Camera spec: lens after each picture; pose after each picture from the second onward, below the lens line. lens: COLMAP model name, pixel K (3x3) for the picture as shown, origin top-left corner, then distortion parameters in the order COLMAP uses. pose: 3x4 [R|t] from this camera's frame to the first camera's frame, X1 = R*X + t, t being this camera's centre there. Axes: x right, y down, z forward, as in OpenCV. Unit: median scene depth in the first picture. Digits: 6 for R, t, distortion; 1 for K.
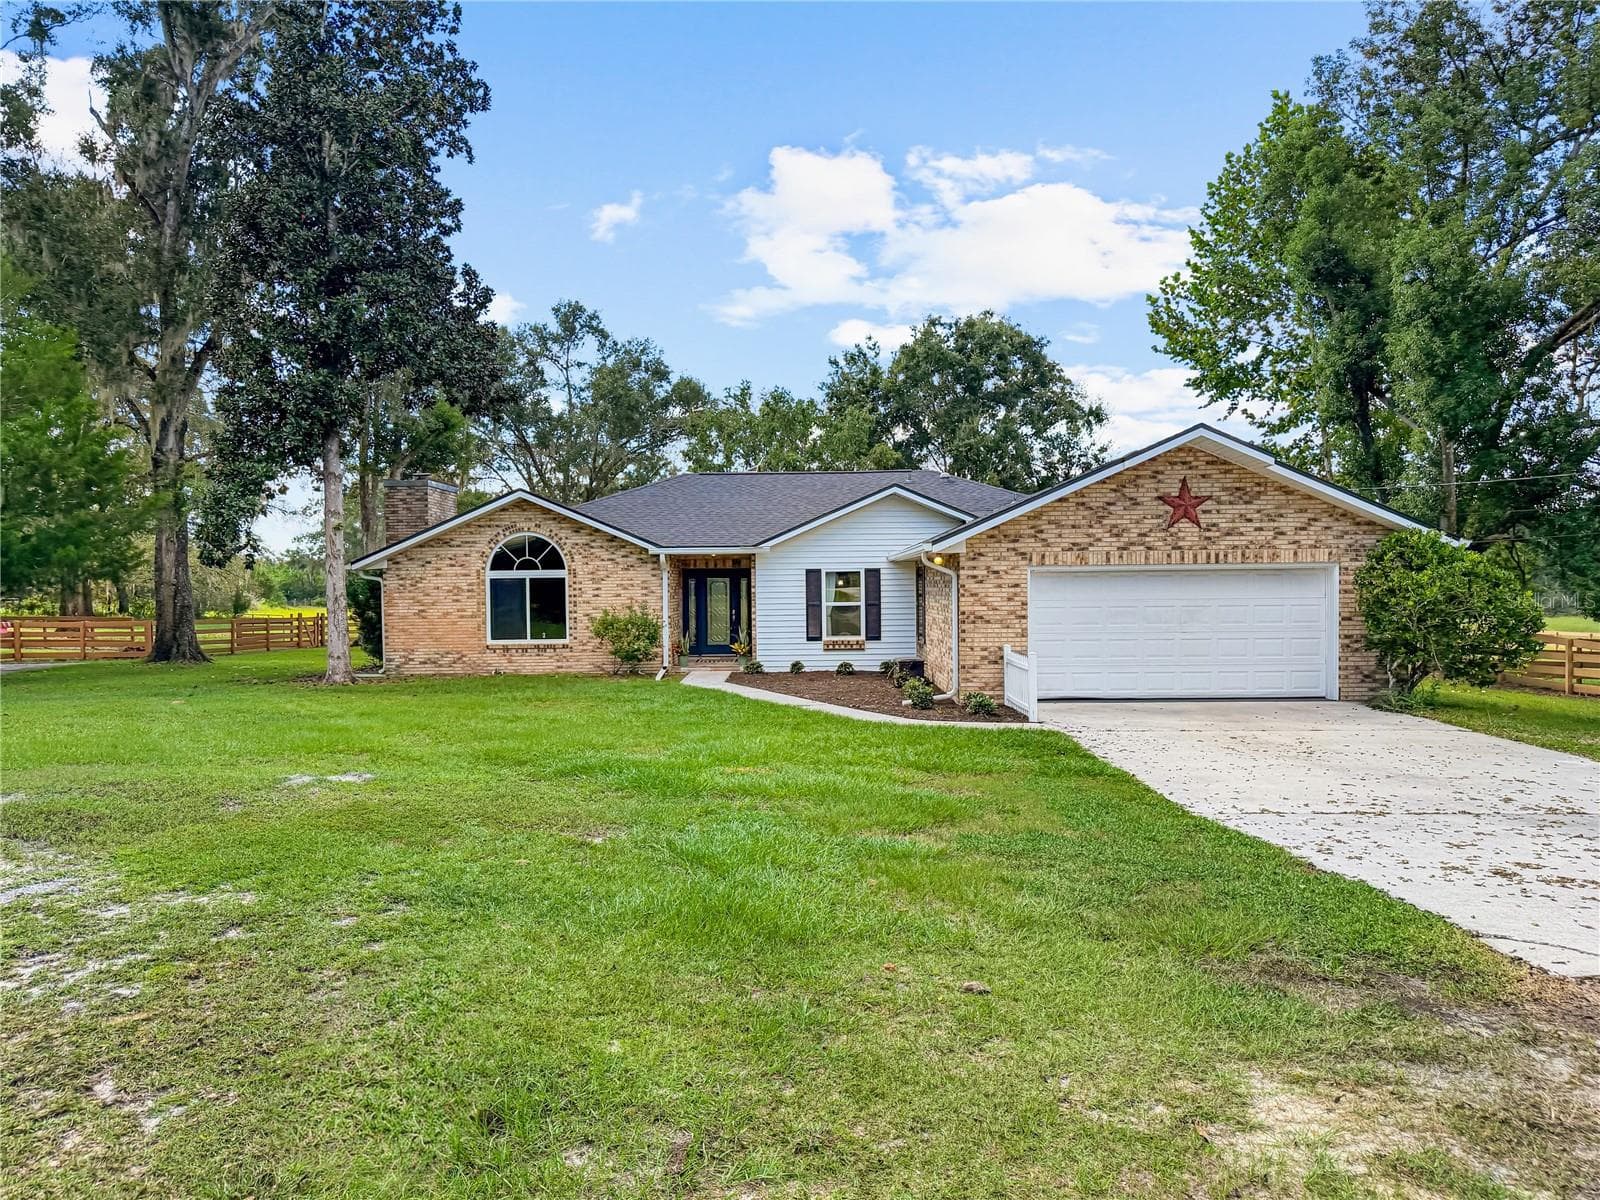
lens RADIAL K [[1140.1, 0, 806.2], [0, 1140.1, 605.7], [0, 0, 1]] dist [0.019365, -0.007240]
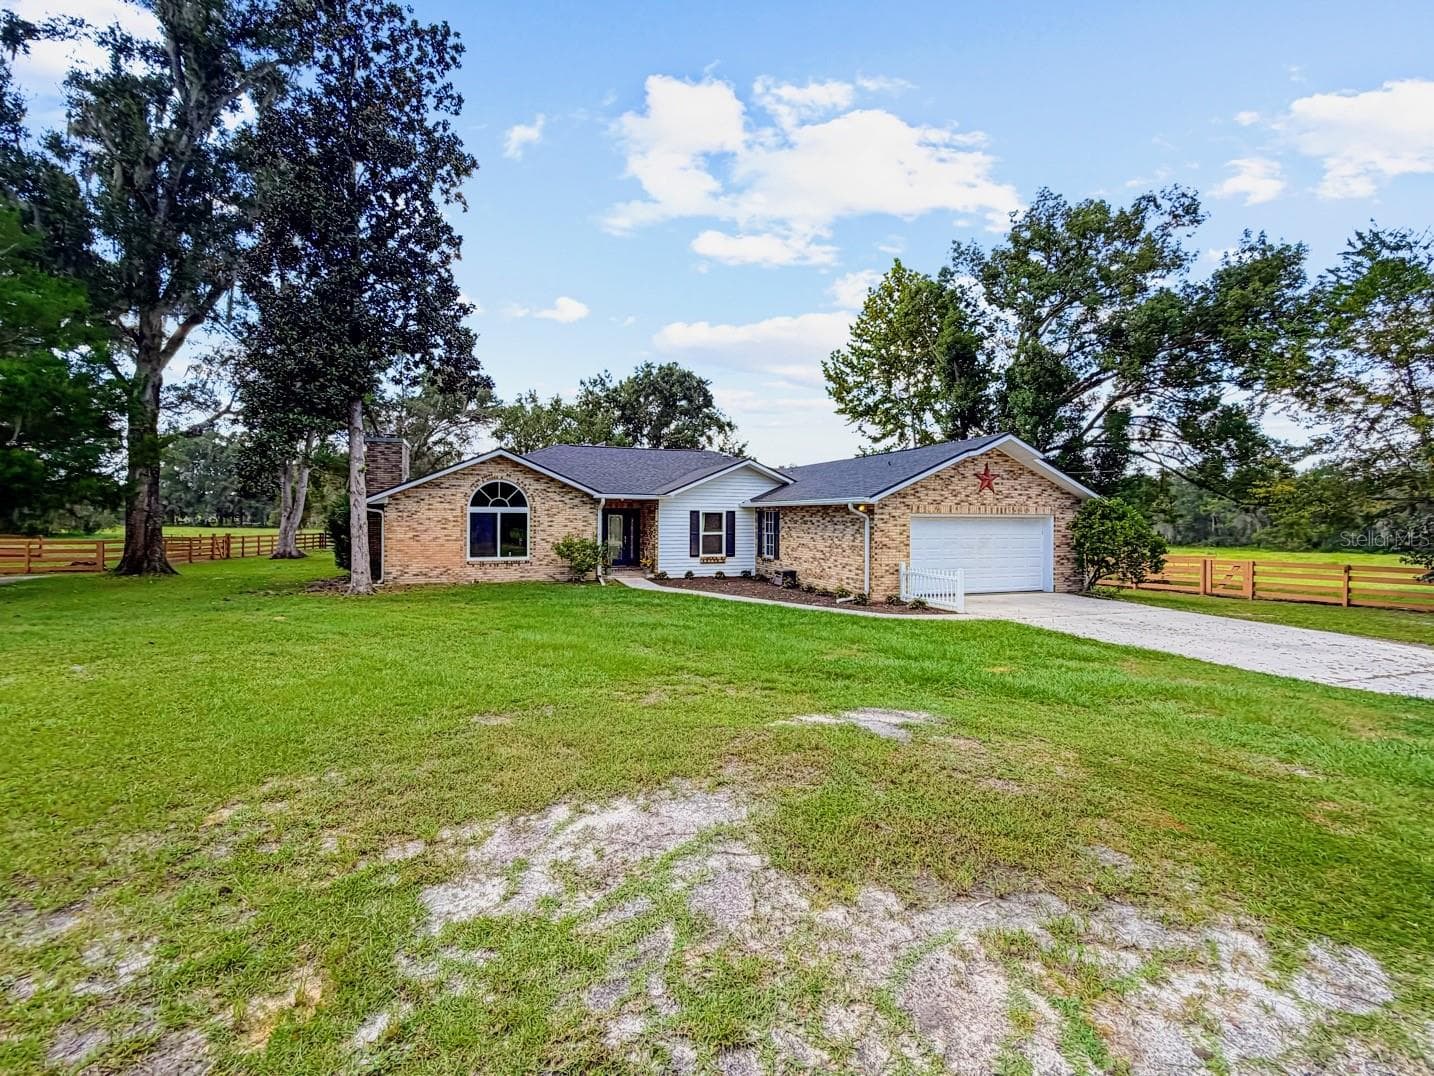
lens RADIAL K [[632.0, 0, 711.0], [0, 632.0, 518.2], [0, 0, 1]] dist [0.003026, -0.000609]
pose [[0.936293, 0.016908, 0.350812, -0.273265], [-0.010691, 0.999750, -0.019653, -0.005286], [-0.351056, 0.014651, 0.936240, 0.190679]]
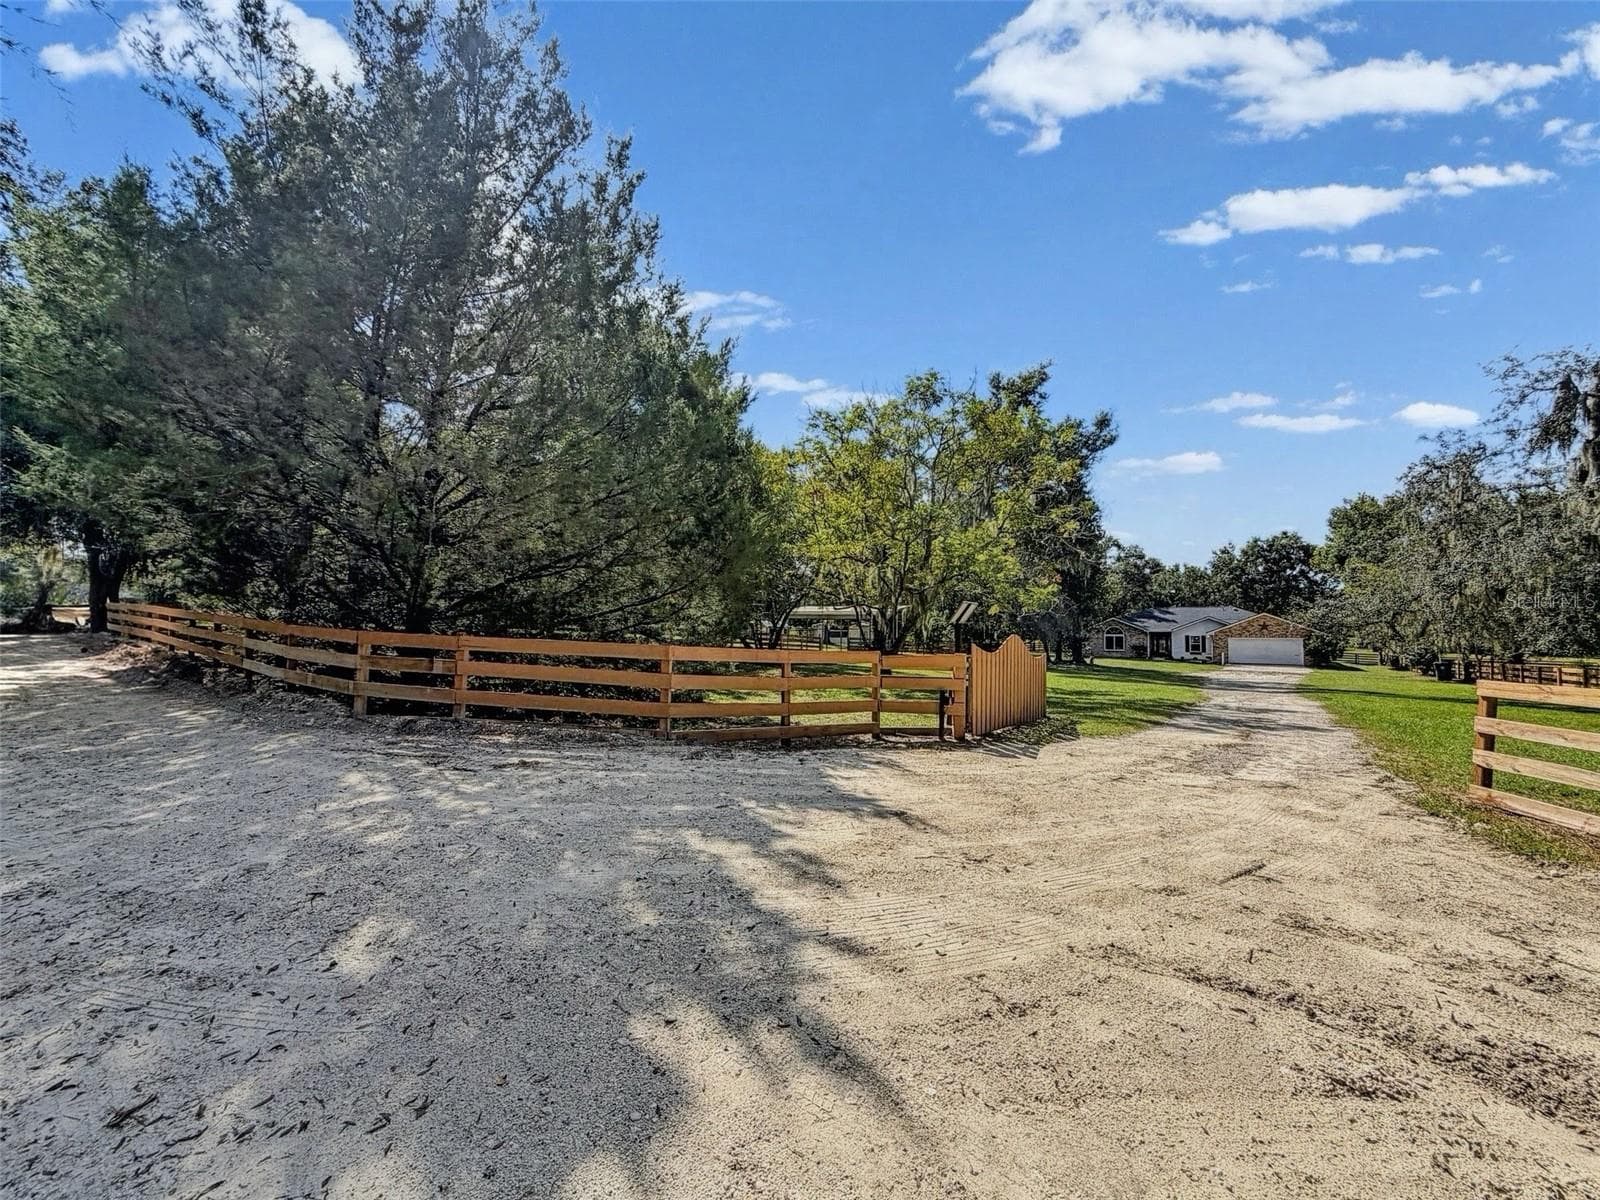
lens RADIAL K [[681.2, 0, 788.8], [0, 681.2, 616.0], [0, 0, 1]] dist [-0.001144, -0.000381]
pose [[0.830494, -0.000137, -0.557028, 0.187877], [-0.020346, 0.999325, -0.030581, 0.003876], [0.556656, 0.036731, 0.829931, -1.966900]]
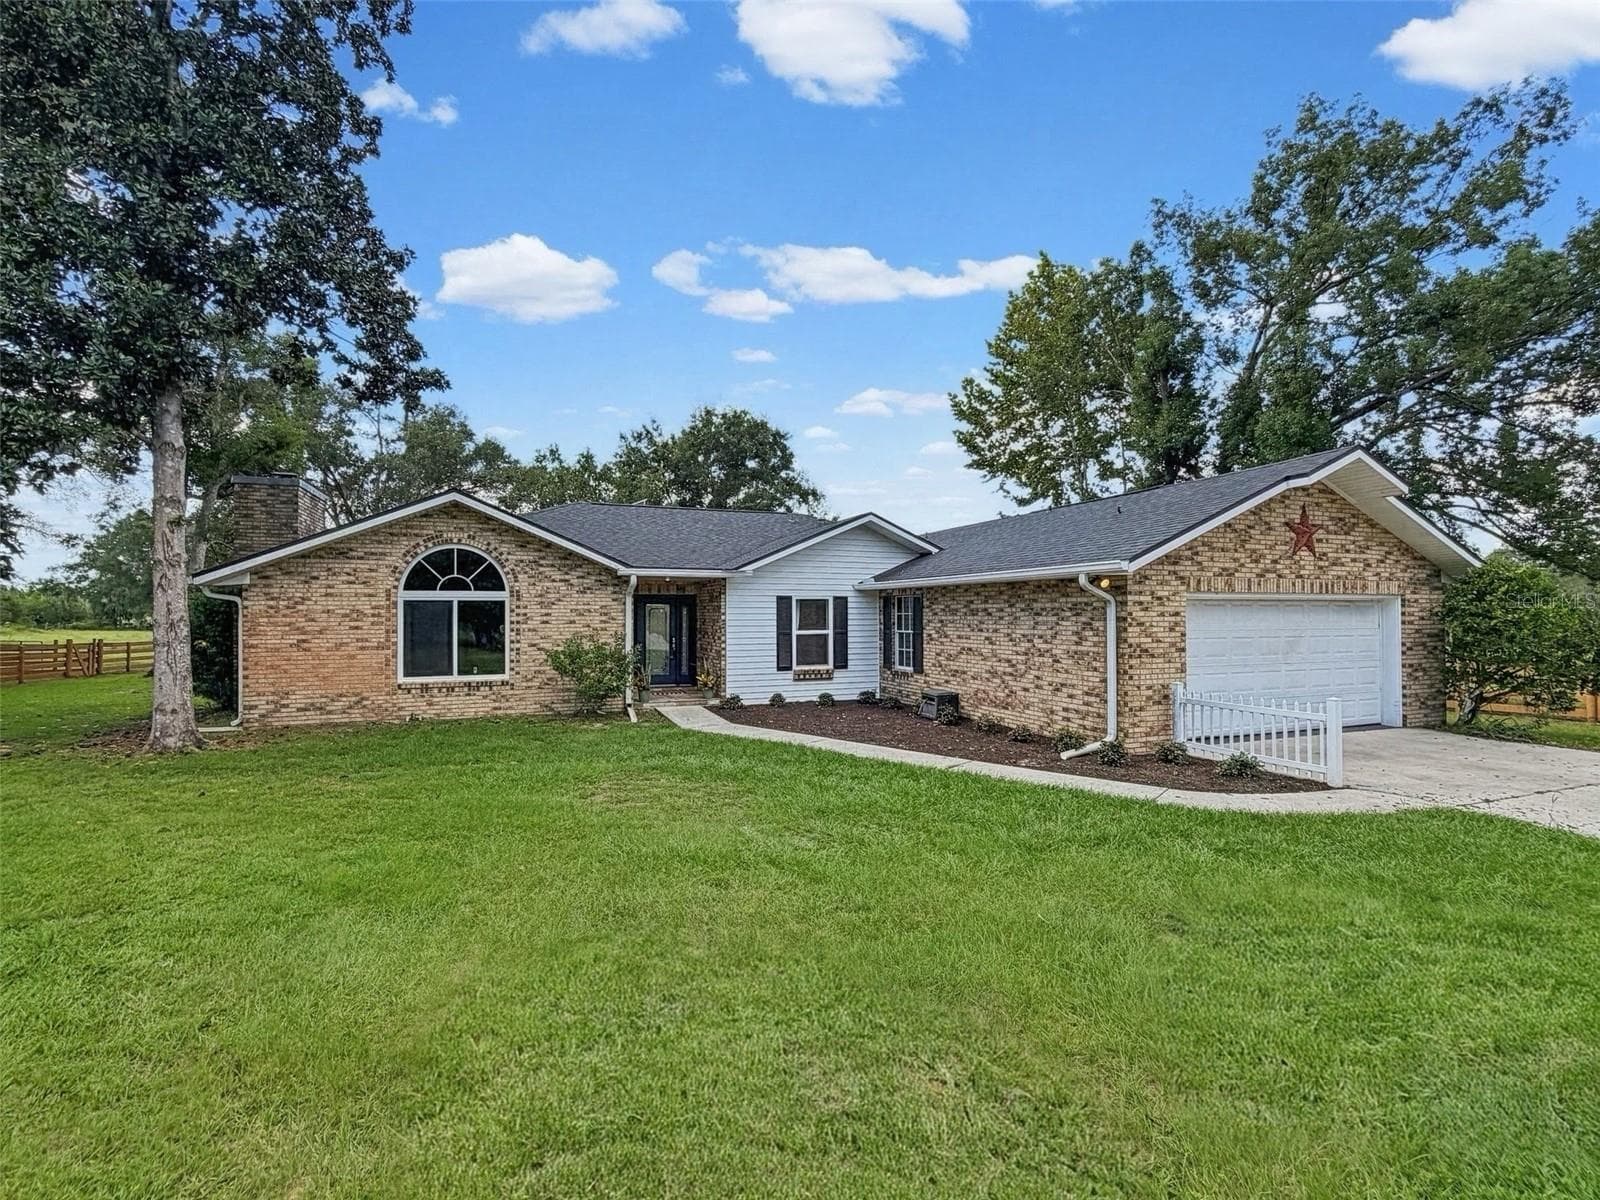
lens RADIAL K [[728.9, 0, 803.5], [0, 728.9, 606.8], [0, 0, 1]] dist [-0.000767, 0.002449]
pose [[0.926406, 0.013197, 0.376296, -0.210261], [-0.001546, 0.999510, -0.031248, -0.003825], [-0.376524, 0.028367, 0.925972, 0.423242]]
